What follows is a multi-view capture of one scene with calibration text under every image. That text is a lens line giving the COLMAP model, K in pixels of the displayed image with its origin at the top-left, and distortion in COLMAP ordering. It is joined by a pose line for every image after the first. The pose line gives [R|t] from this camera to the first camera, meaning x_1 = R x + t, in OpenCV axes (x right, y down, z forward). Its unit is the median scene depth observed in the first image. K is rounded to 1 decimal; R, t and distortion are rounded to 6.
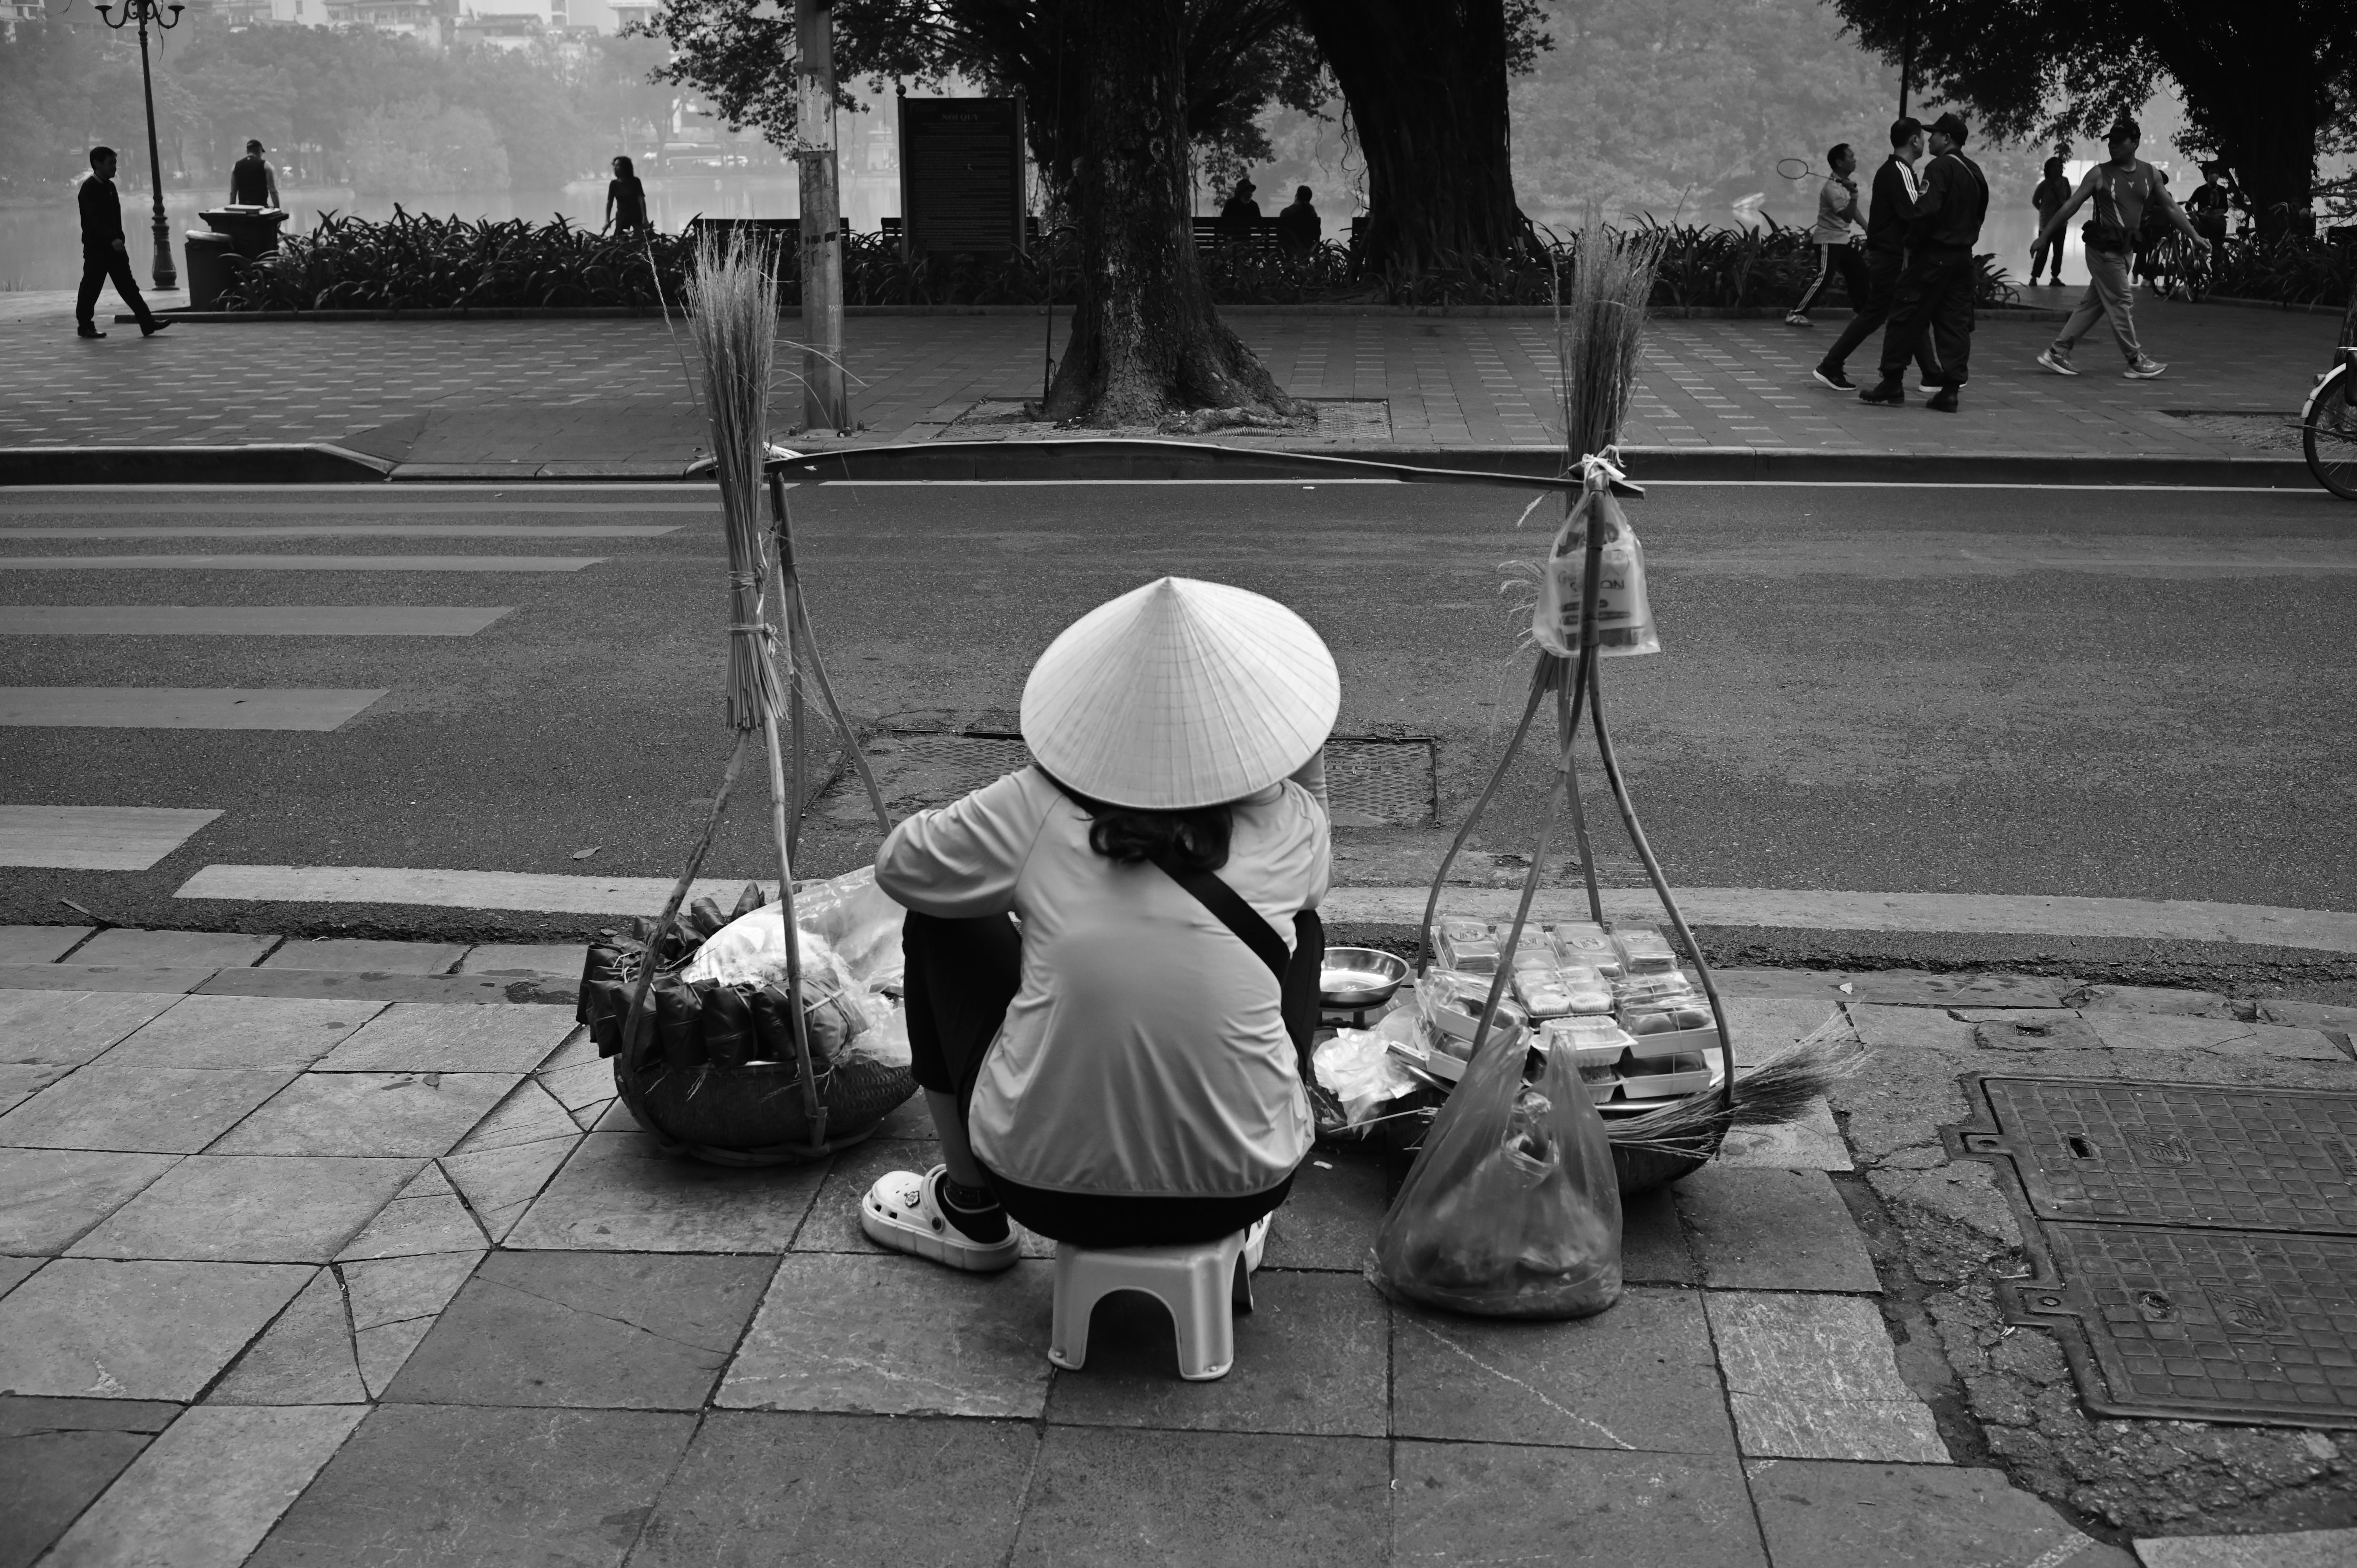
lens RADIAL K [[2466.7, 0, 1178.4], [0, 2466.7, 819.6], [0, 0, 1]] dist [-0.076925, 0.014601]
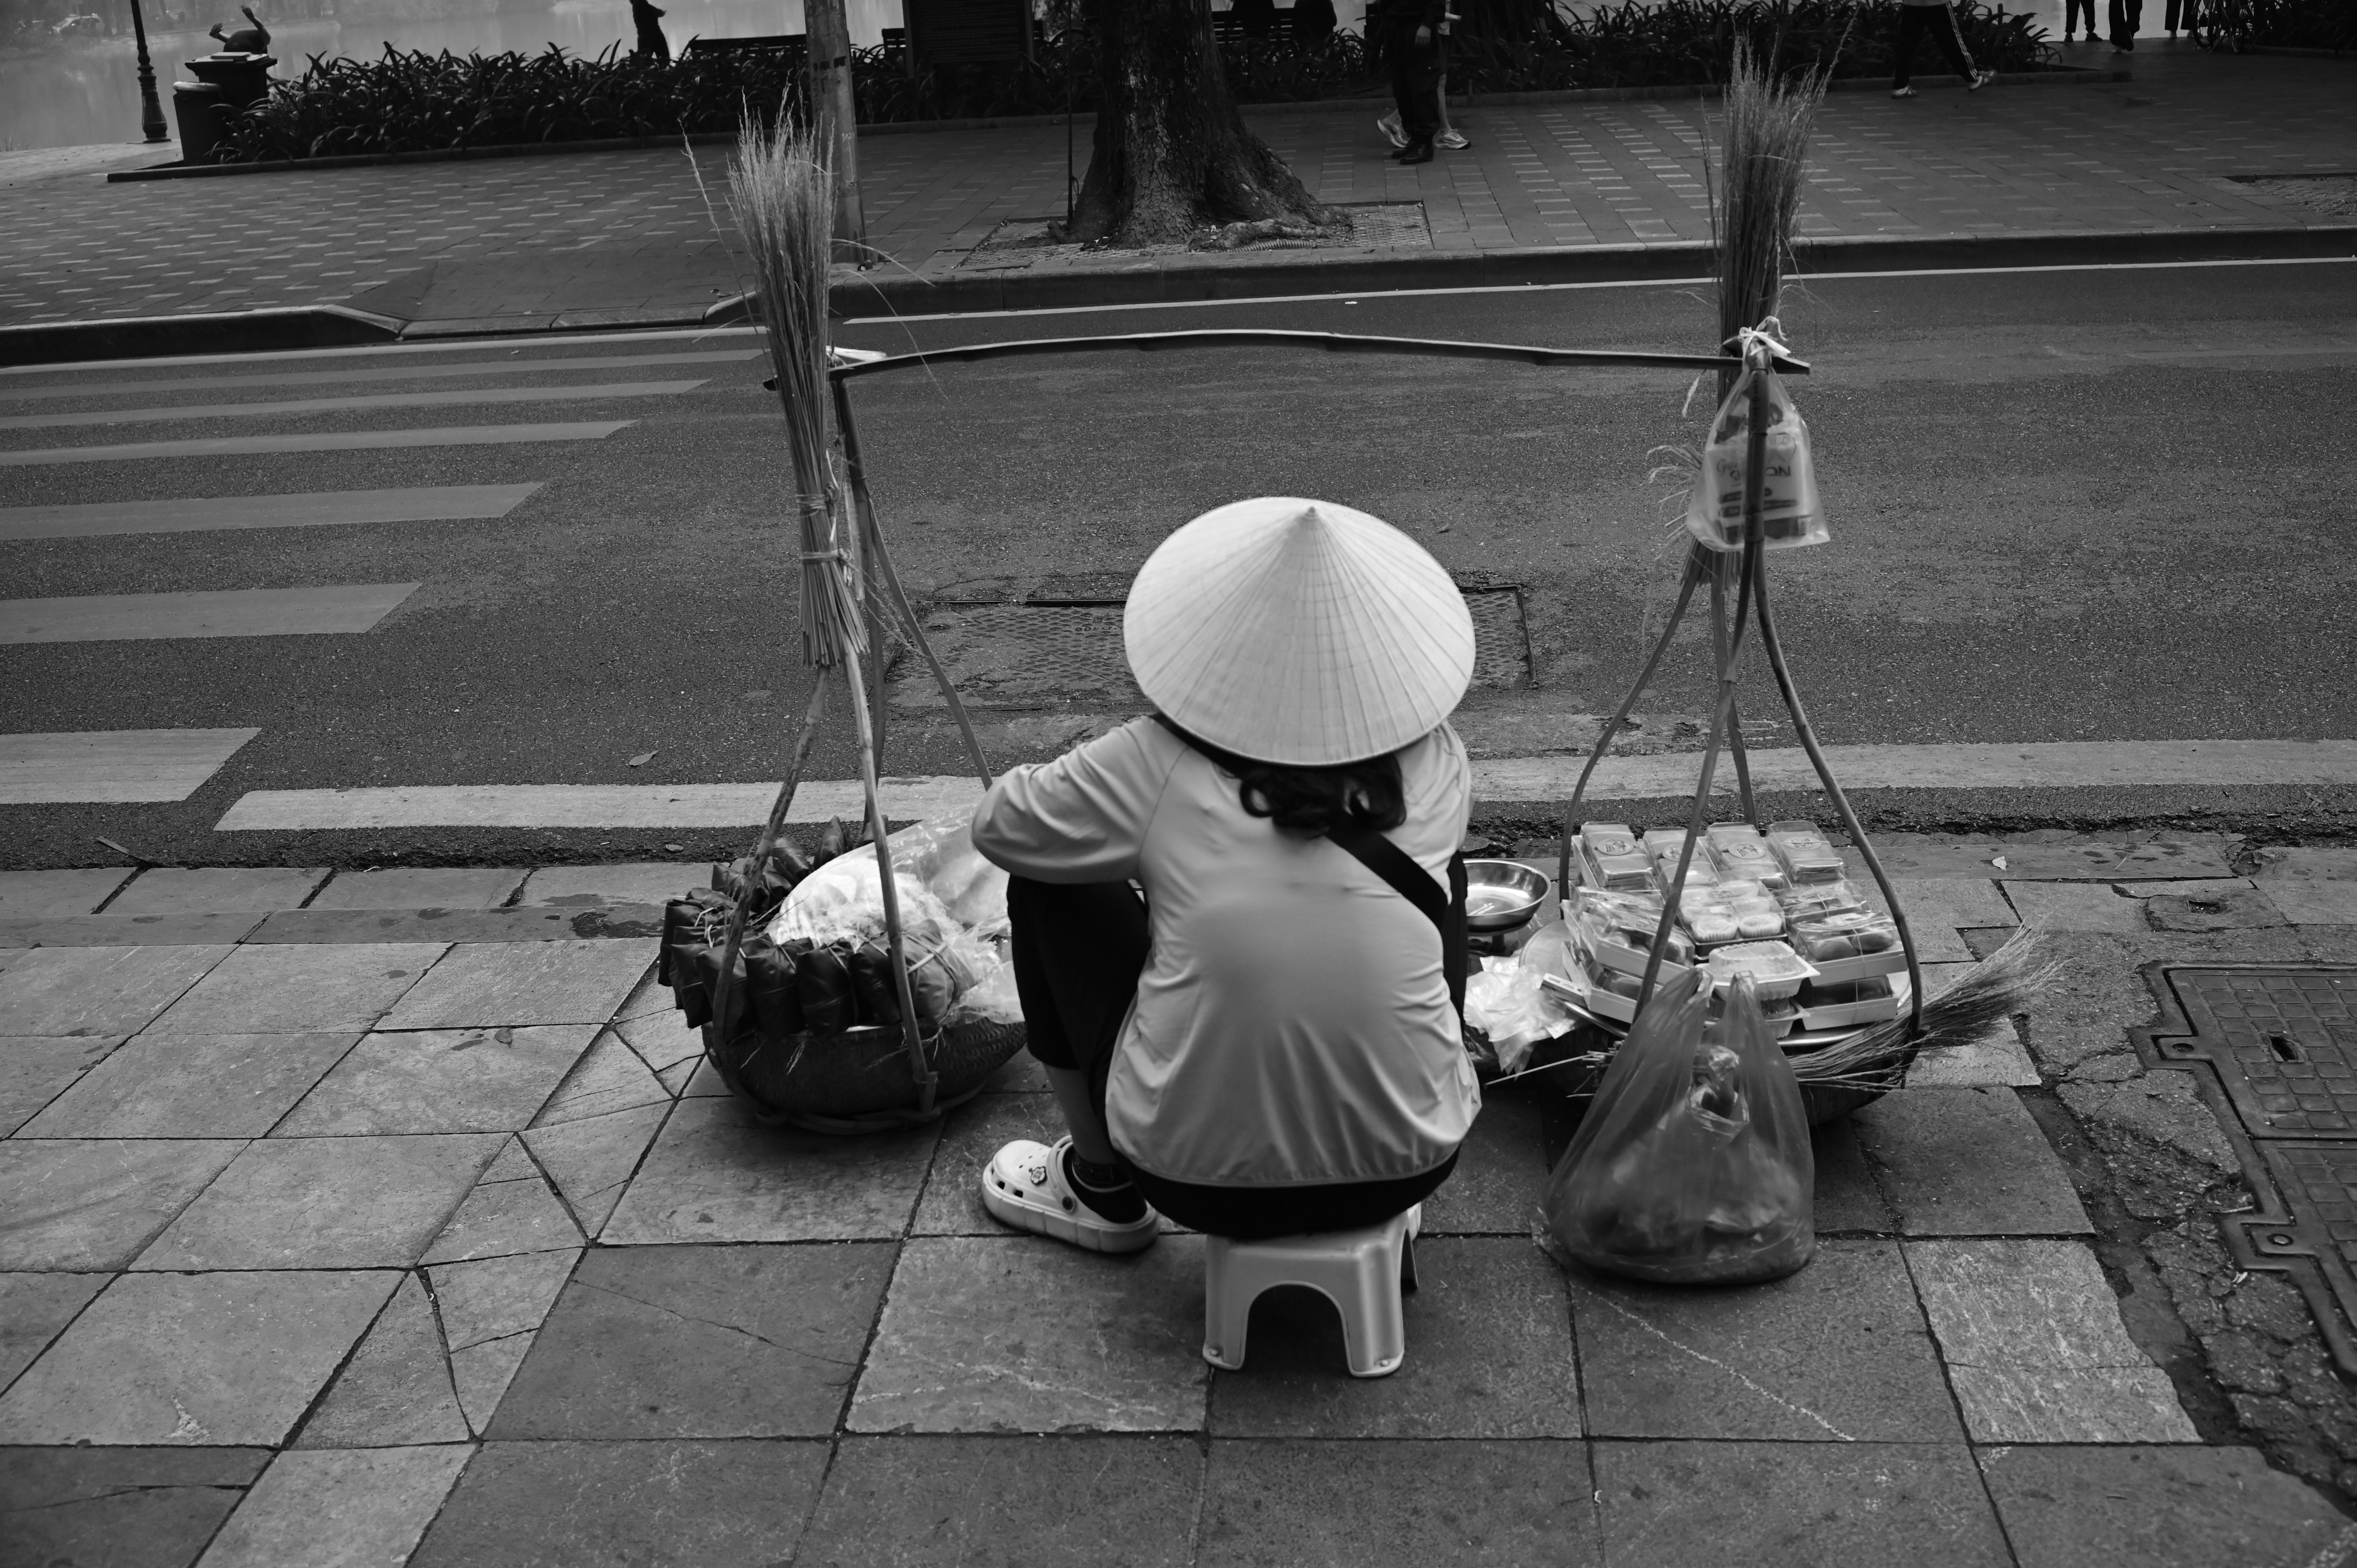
lens RADIAL K [[2466.7, 0, 1178.4], [0, 2466.7, 819.6], [0, 0, 1]] dist [-0.076925, 0.014601]
pose [[0.998813, -0.046313, -0.015091, -0.033118], [0.047376, 0.995667, 0.080022, -0.047162], [0.011319, -0.080642, 0.996679, 0.082897]]
